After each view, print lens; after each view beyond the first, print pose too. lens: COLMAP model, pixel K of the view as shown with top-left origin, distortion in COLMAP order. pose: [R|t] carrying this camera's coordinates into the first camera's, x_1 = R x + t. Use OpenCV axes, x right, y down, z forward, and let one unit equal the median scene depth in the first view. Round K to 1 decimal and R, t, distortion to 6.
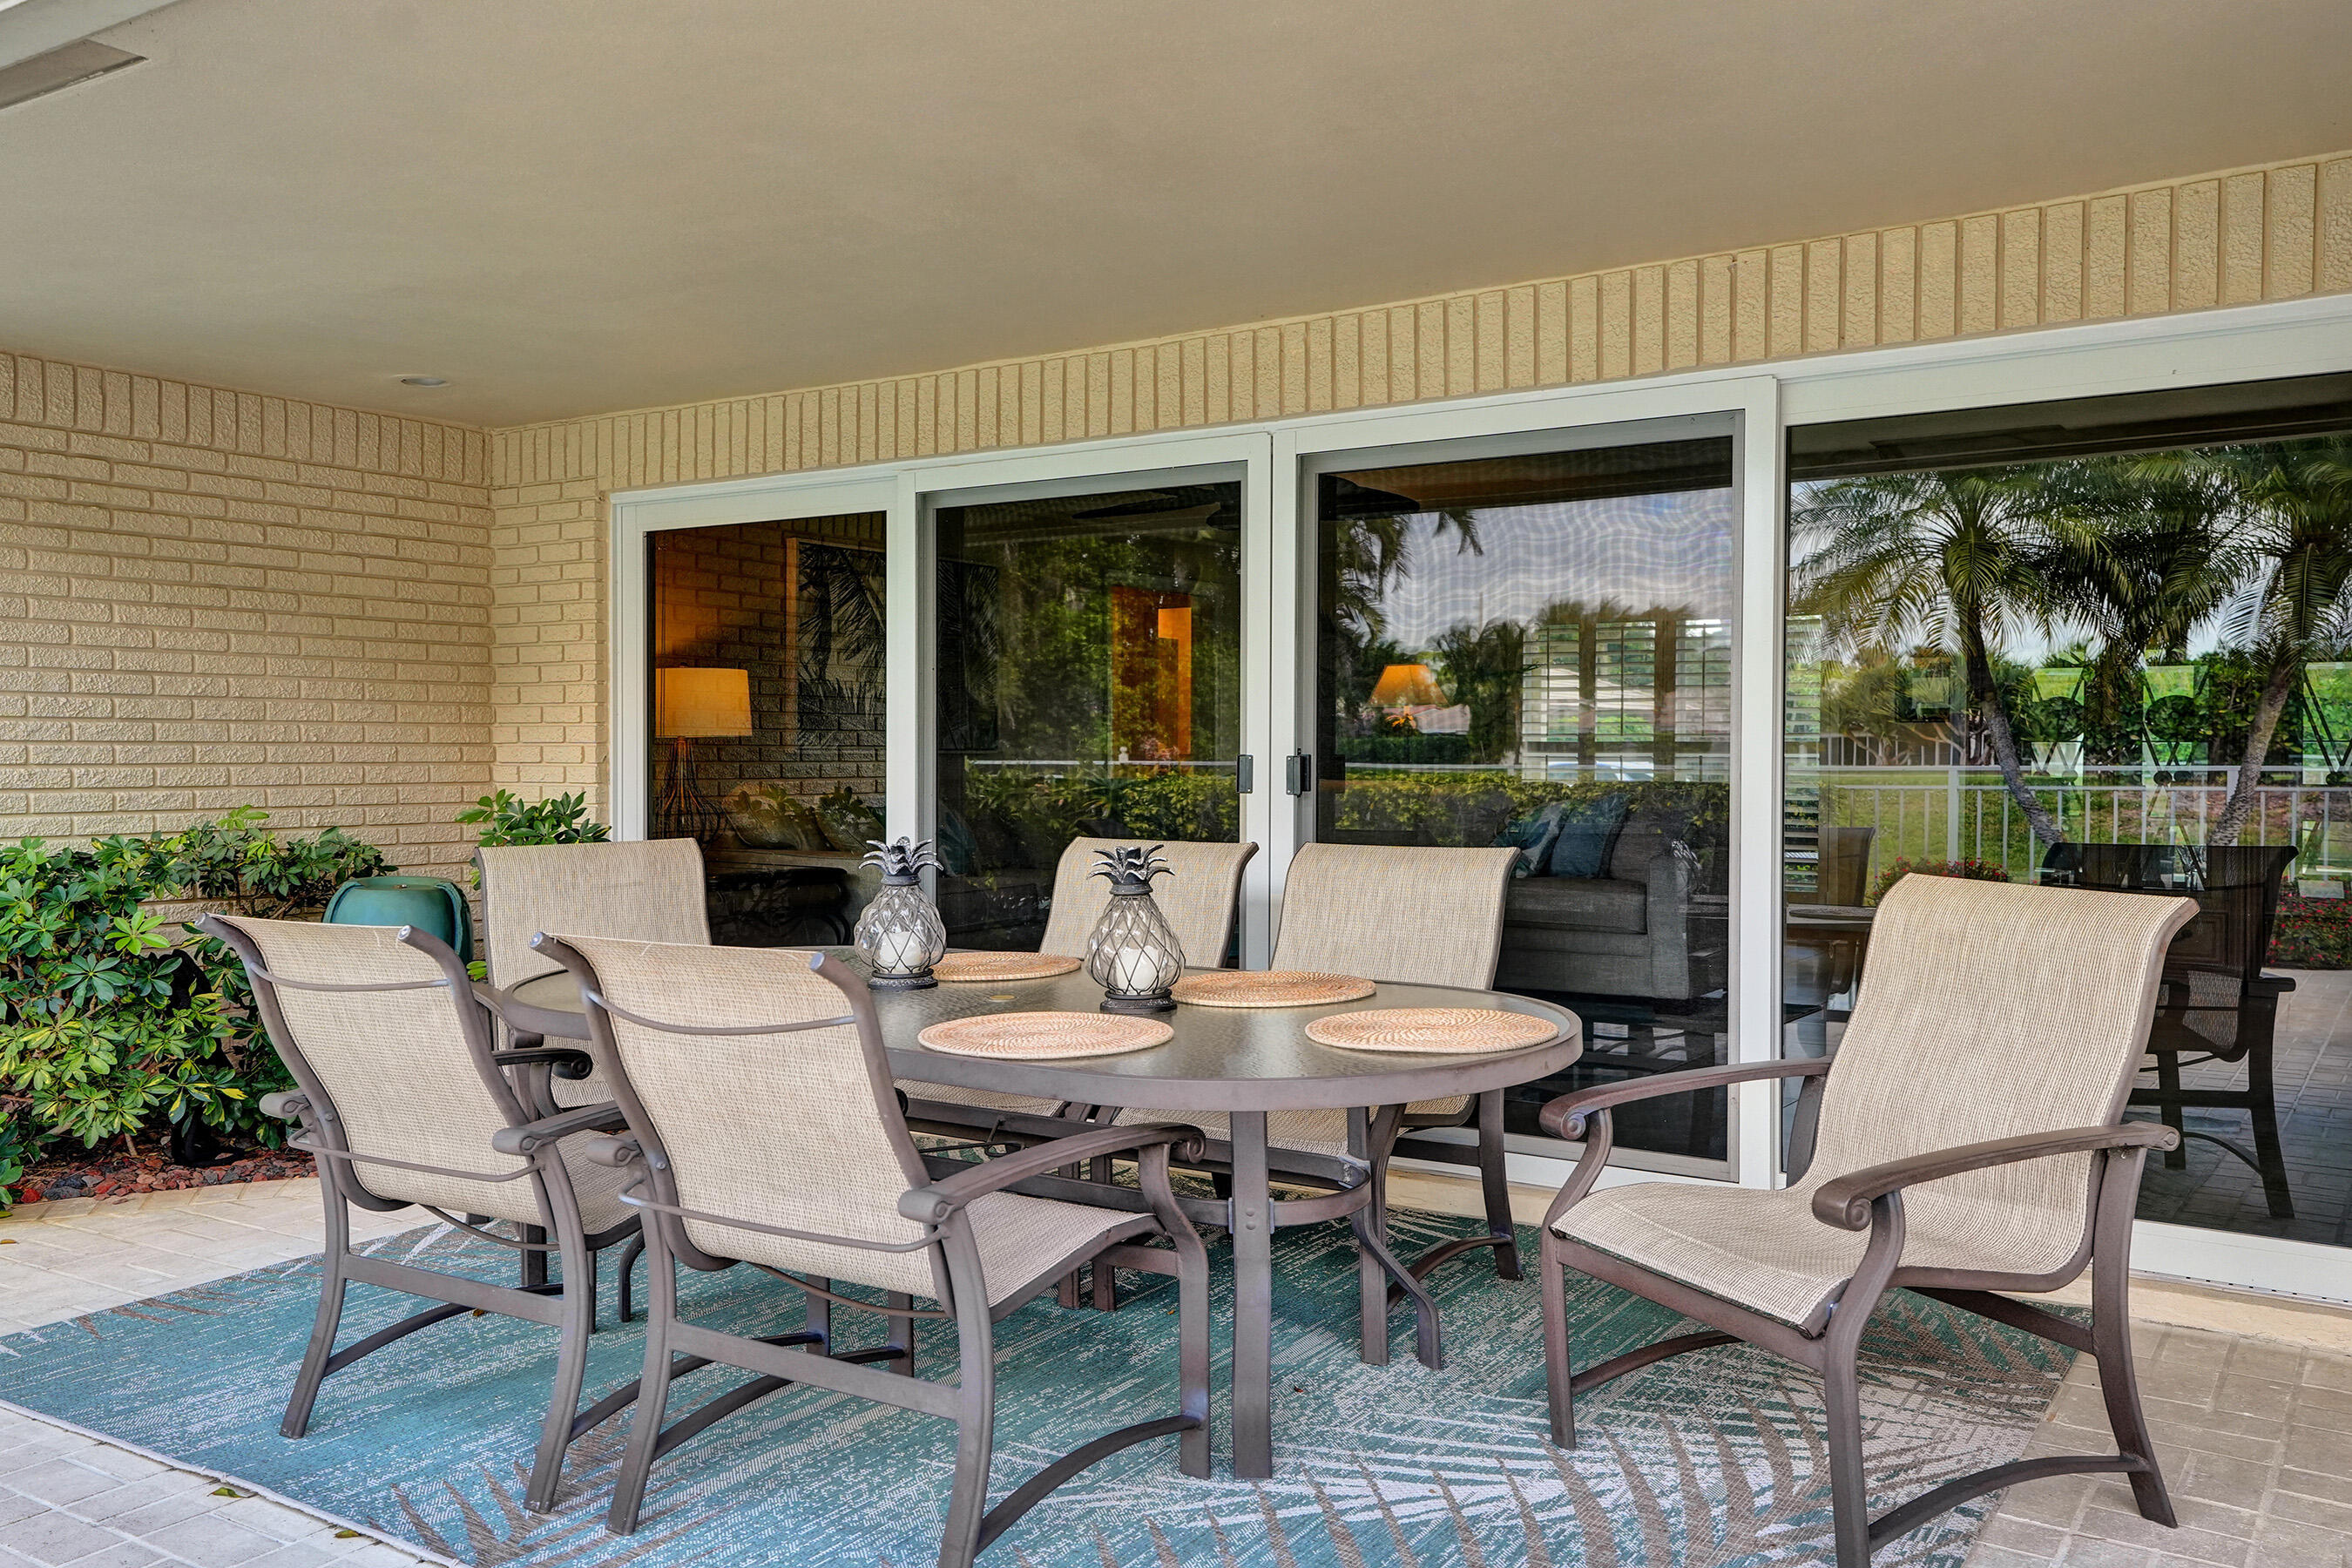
lens RADIAL K [[1857.4, 0, 1176.0], [0, 1857.4, 784.0], [0, 0, 1]] dist [0.047105, 0.001166]
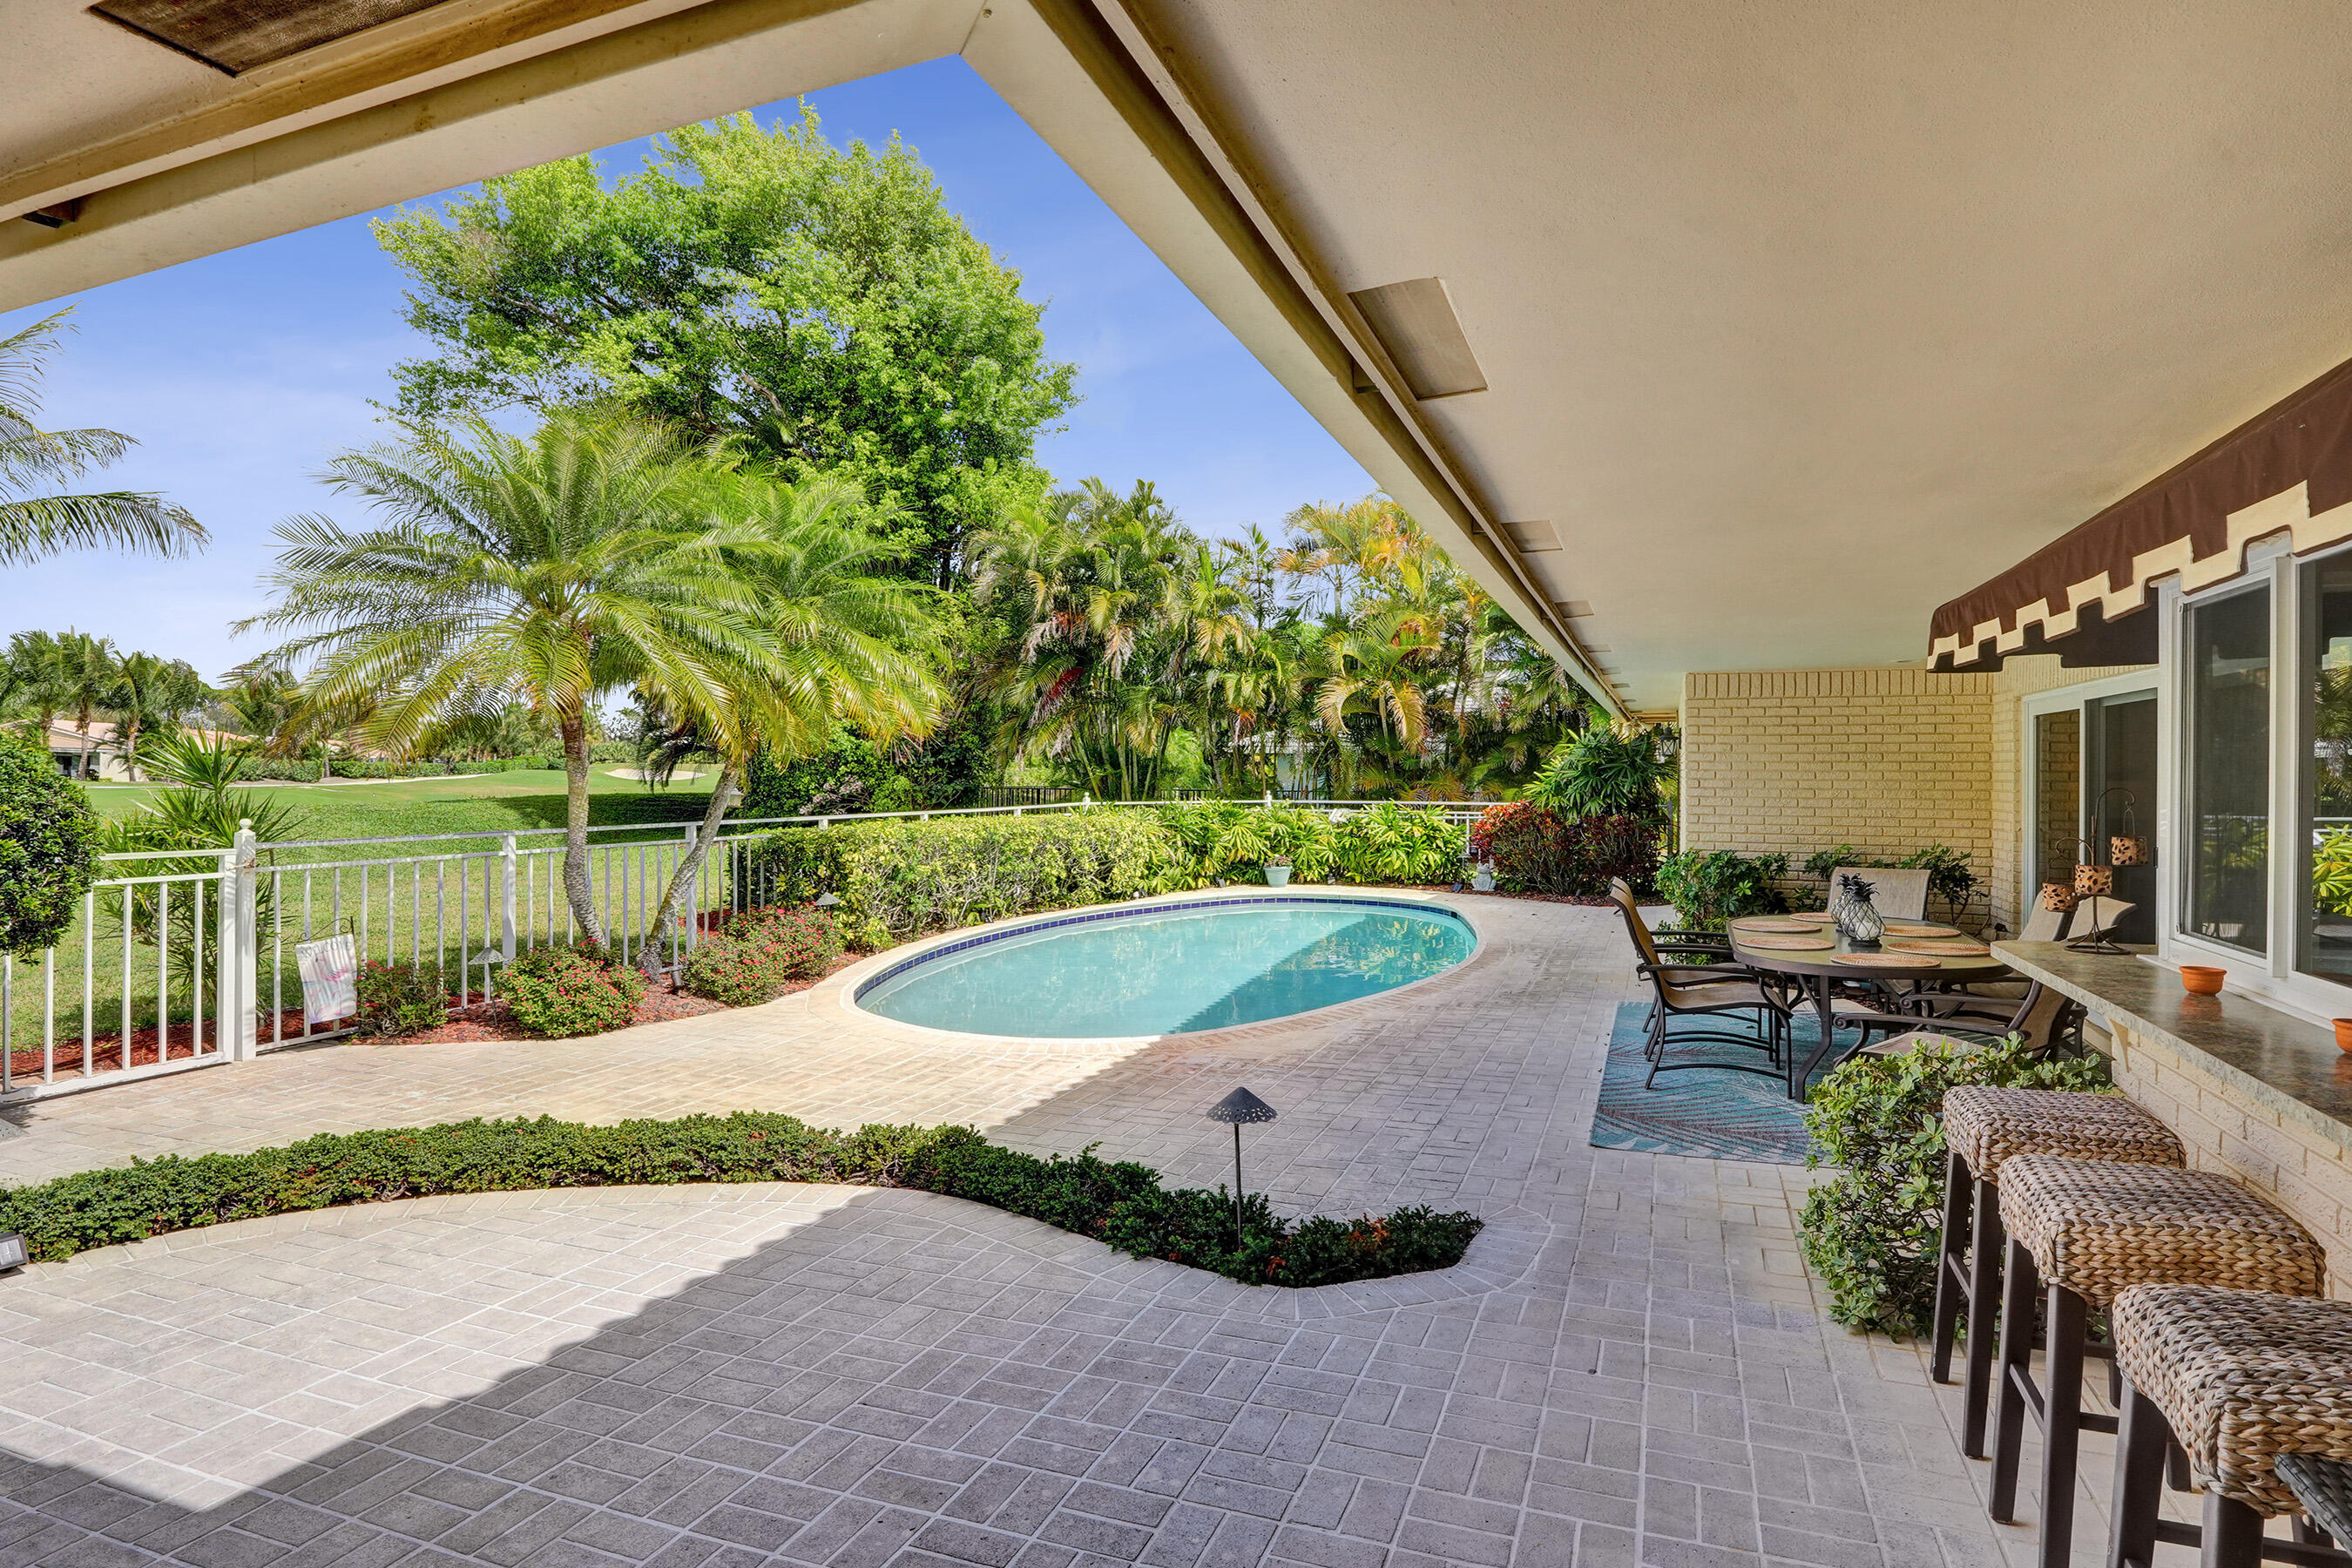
lens RADIAL K [[1233.2, 0, 1173.6], [0, 1233.2, 775.9], [0, 0, 1]] dist [-0.007866, -0.007564]
pose [[0.207421, 0.001397, -0.978251, 0.913753], [-0.021345, 0.999767, -0.003098, -0.055347], [0.978019, 0.021523, 0.207403, -0.180469]]
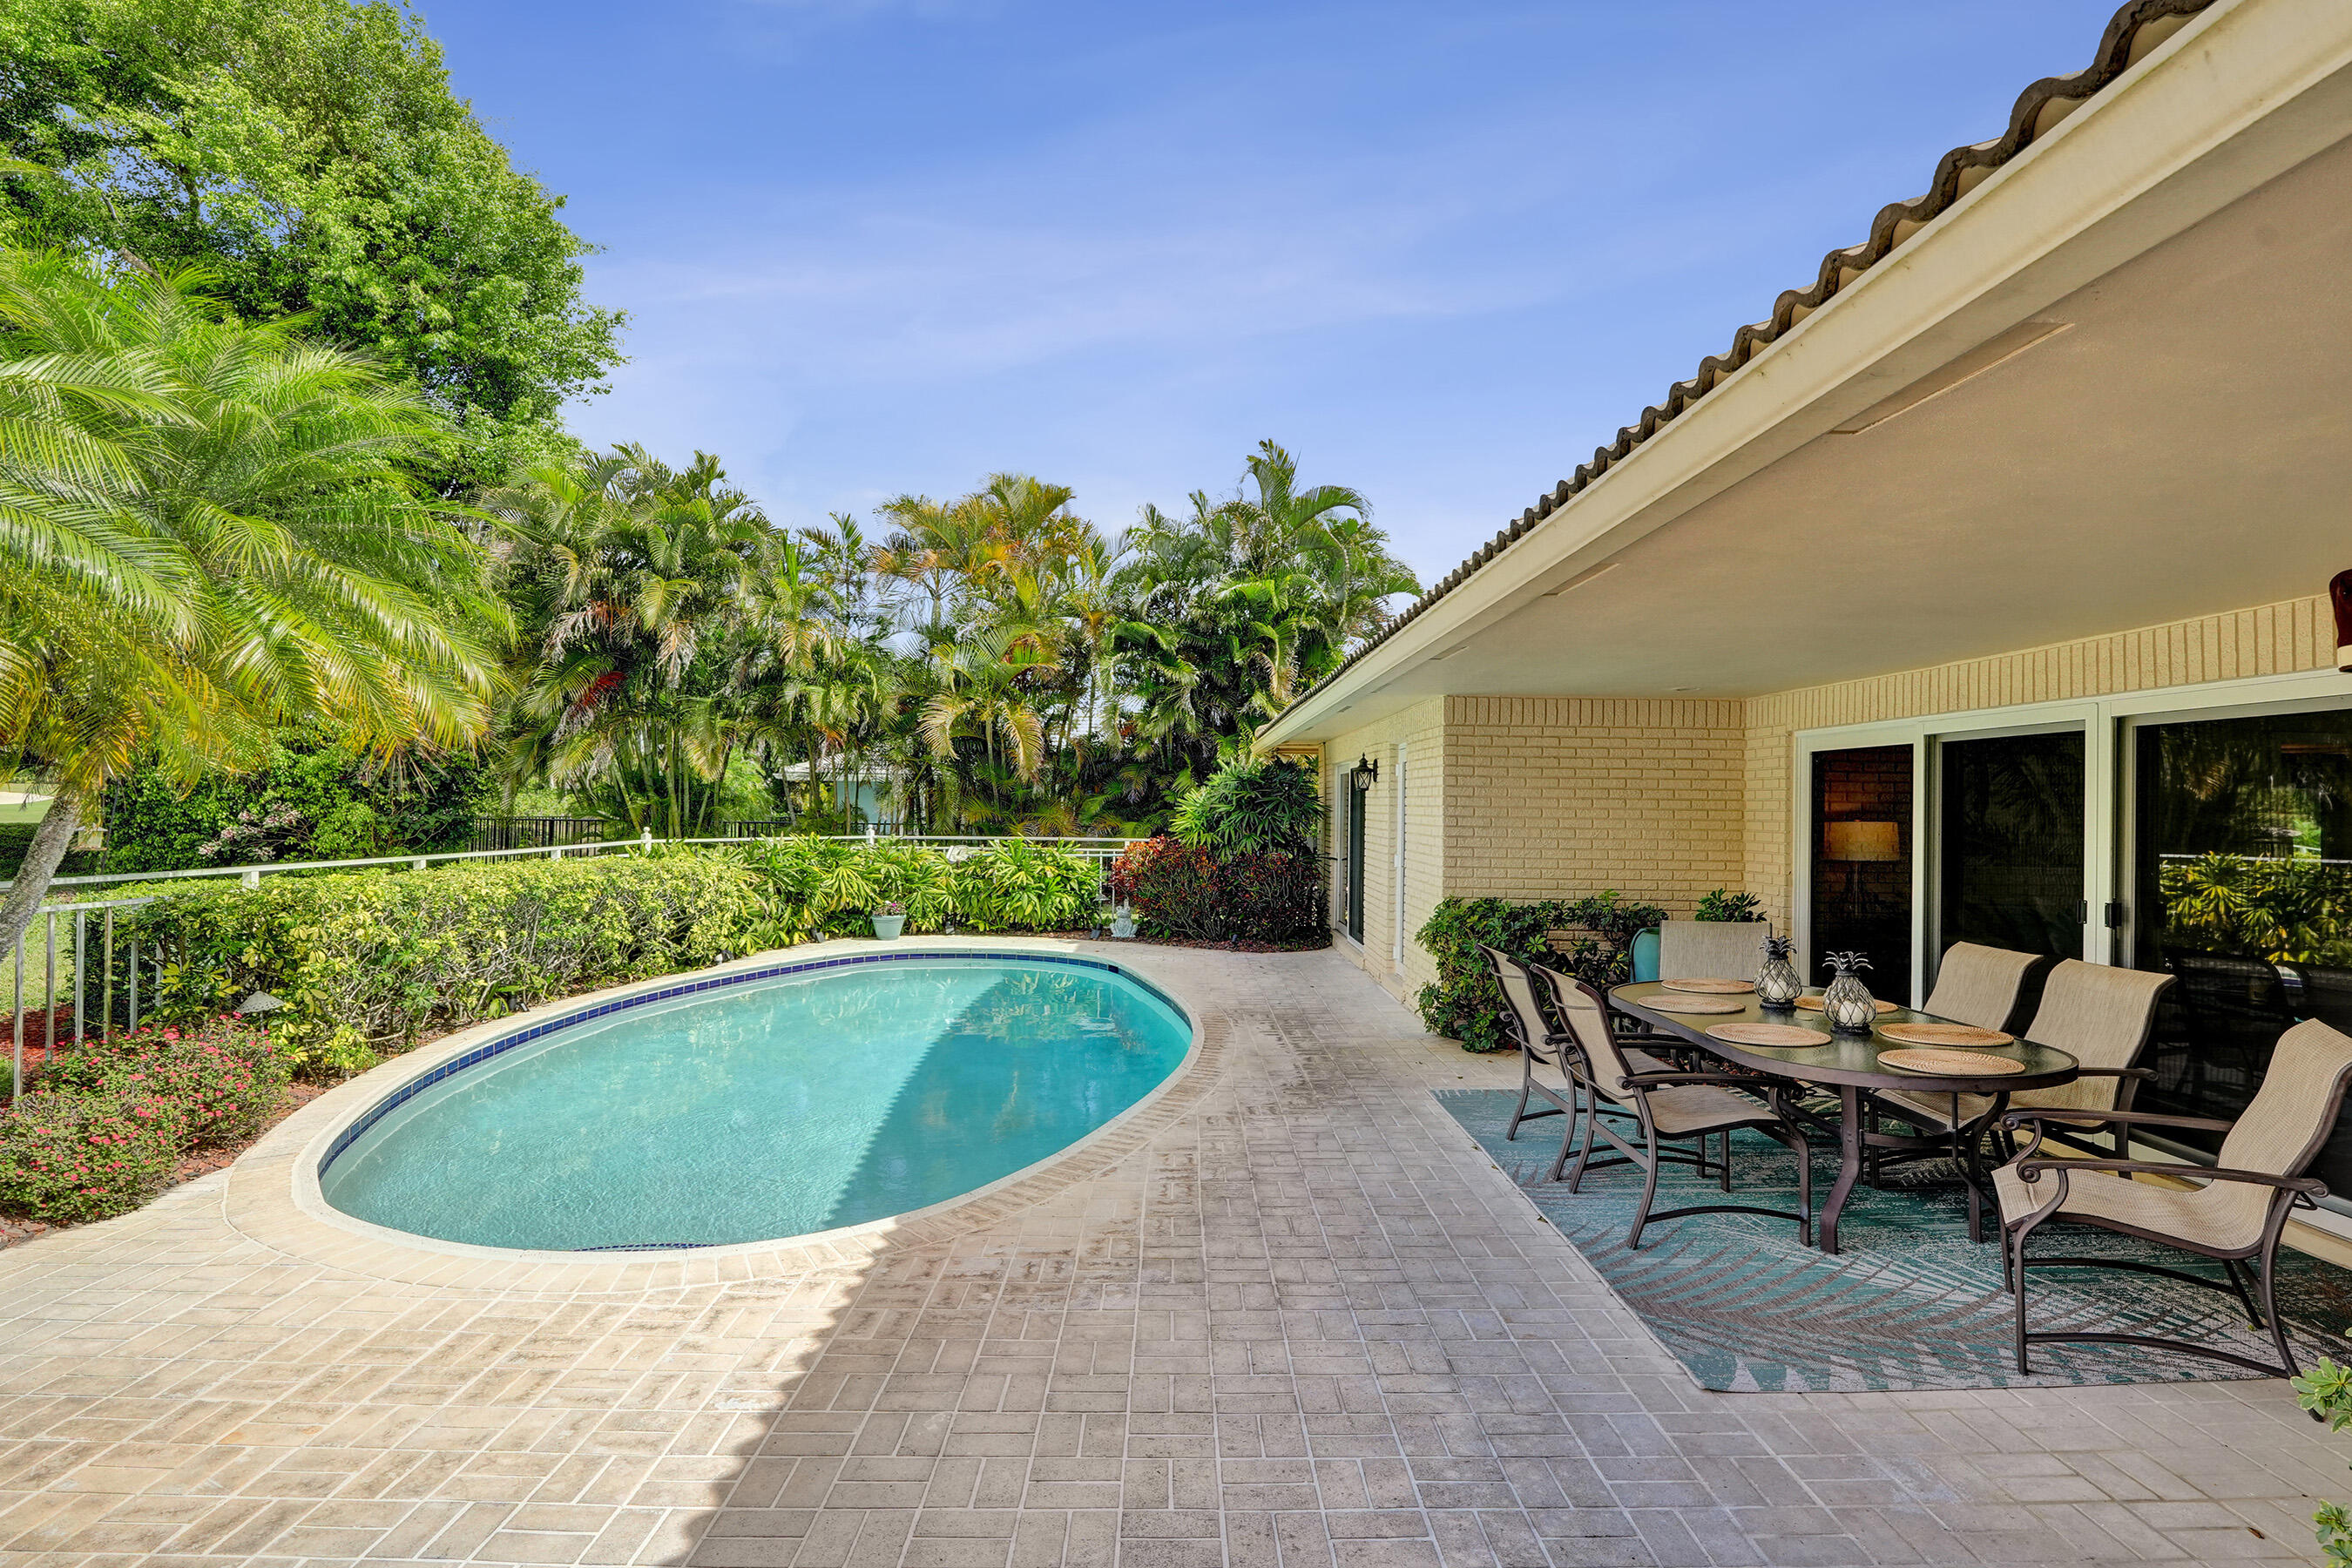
lens RADIAL K [[1233.2, 0, 1173.6], [0, 1233.2, 775.9], [0, 0, 1]] dist [-0.007866, -0.007564]
pose [[0.556480, -0.015704, -0.830713, 0.435974], [-0.025997, 0.999003, -0.036301, -0.057967], [0.830454, 0.041797, 0.555517, -0.236012]]
